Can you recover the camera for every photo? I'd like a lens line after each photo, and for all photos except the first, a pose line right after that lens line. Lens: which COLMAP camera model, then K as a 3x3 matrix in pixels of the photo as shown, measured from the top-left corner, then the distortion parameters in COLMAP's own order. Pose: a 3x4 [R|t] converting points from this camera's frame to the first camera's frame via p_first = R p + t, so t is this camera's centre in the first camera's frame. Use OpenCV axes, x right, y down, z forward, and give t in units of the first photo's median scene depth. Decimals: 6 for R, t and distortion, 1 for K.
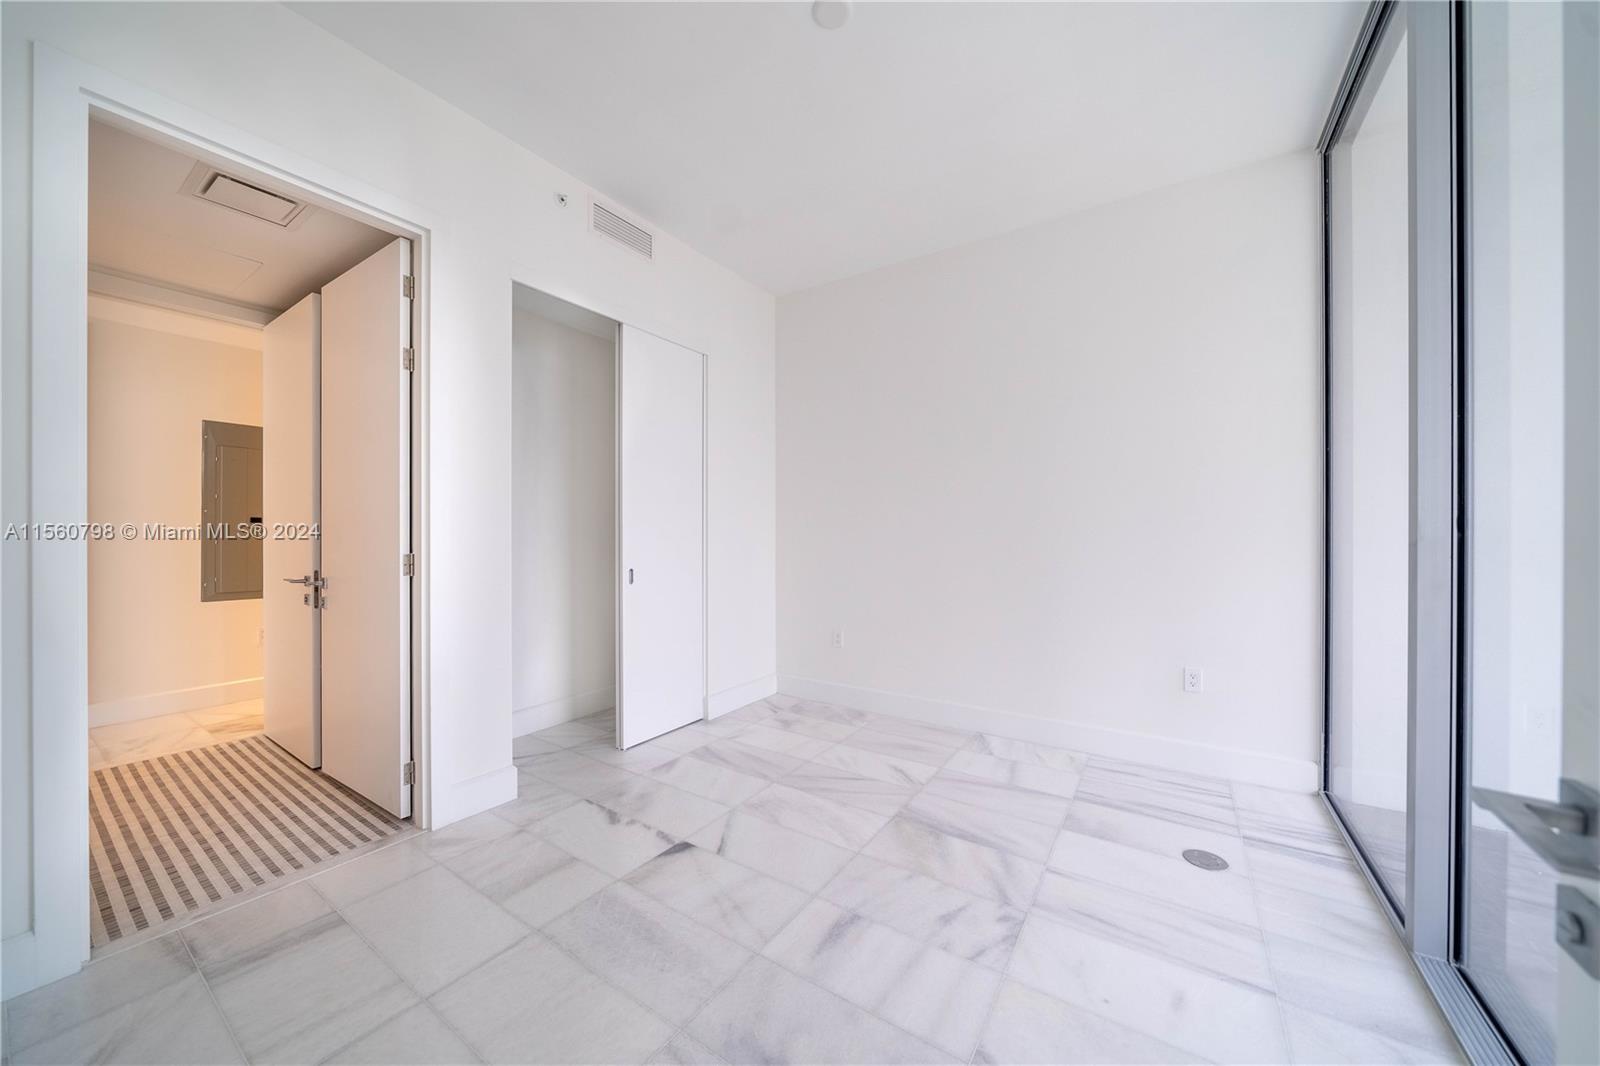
lens RADIAL K [[553.5, 0, 800.0], [0, 553.5, 533.0], [0, 0, 1]] dist [0.000039, -0.000009]
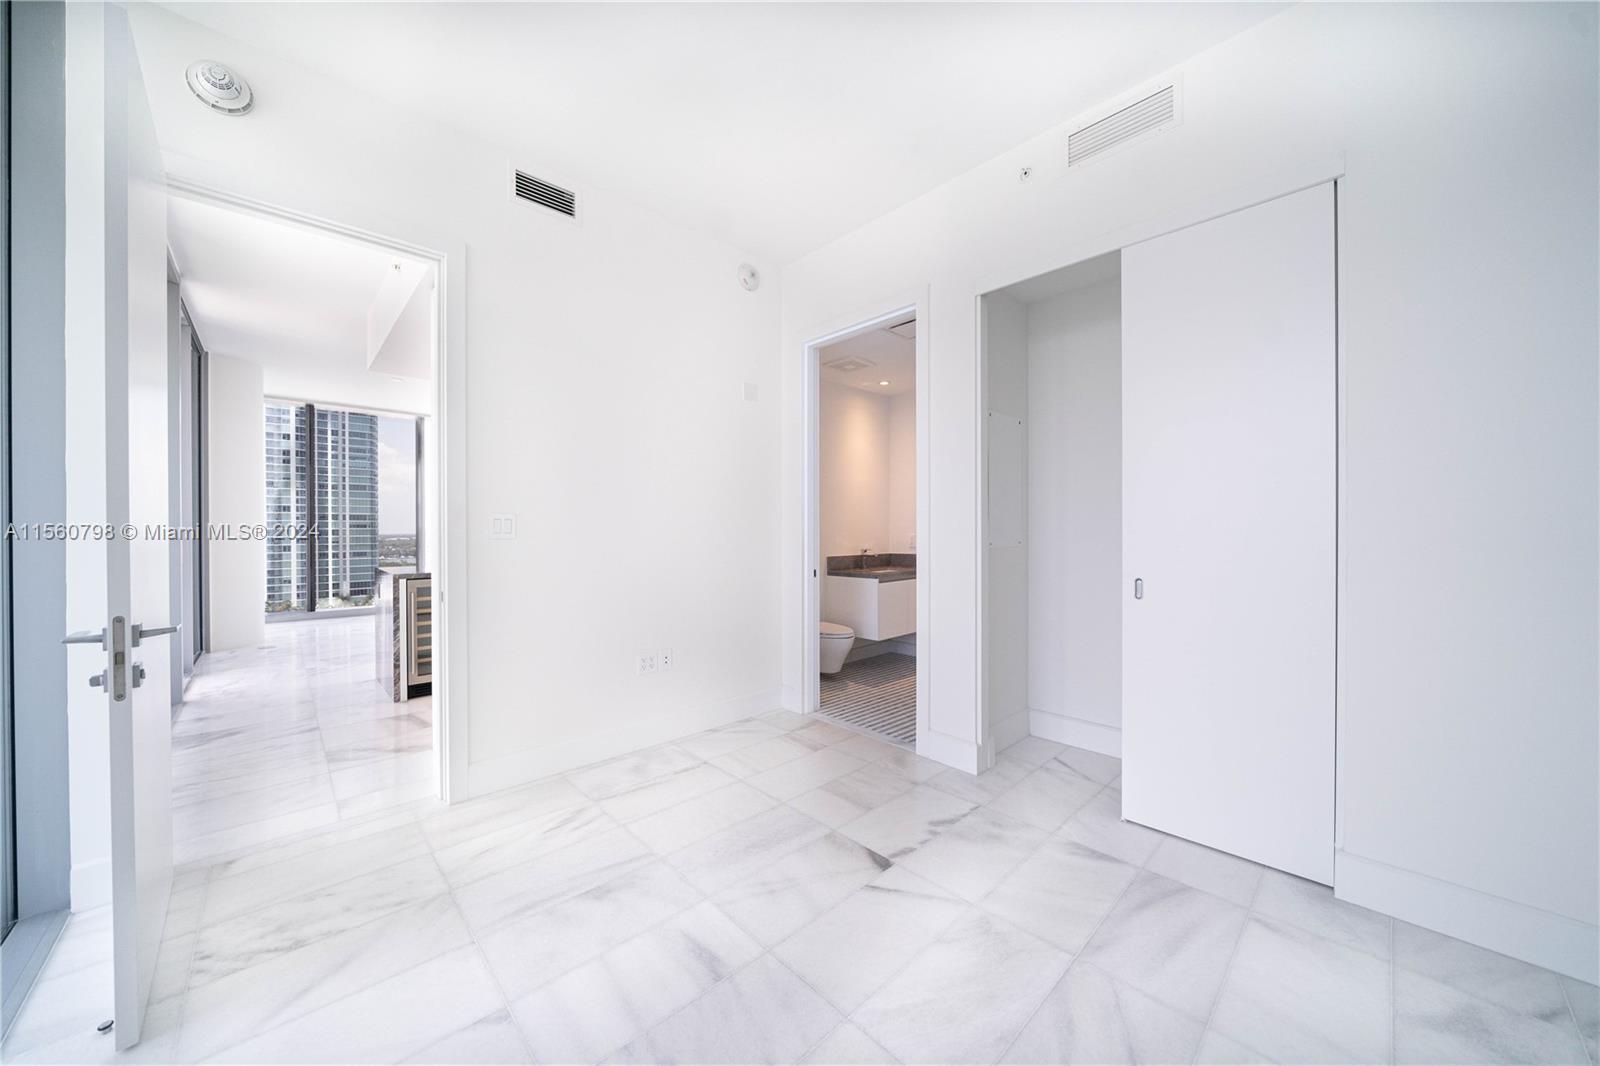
lens RADIAL K [[589.9, 0, 829.8], [0, 589.9, 534.3], [0, 0, 1]] dist [-0.000340, -0.000076]
pose [[-0.215804, 0.003304, -0.976431, 0.678693], [0.002440, 0.999993, 0.002845, 0.001797], [0.976434, -0.001769, -0.215811, 0.969941]]
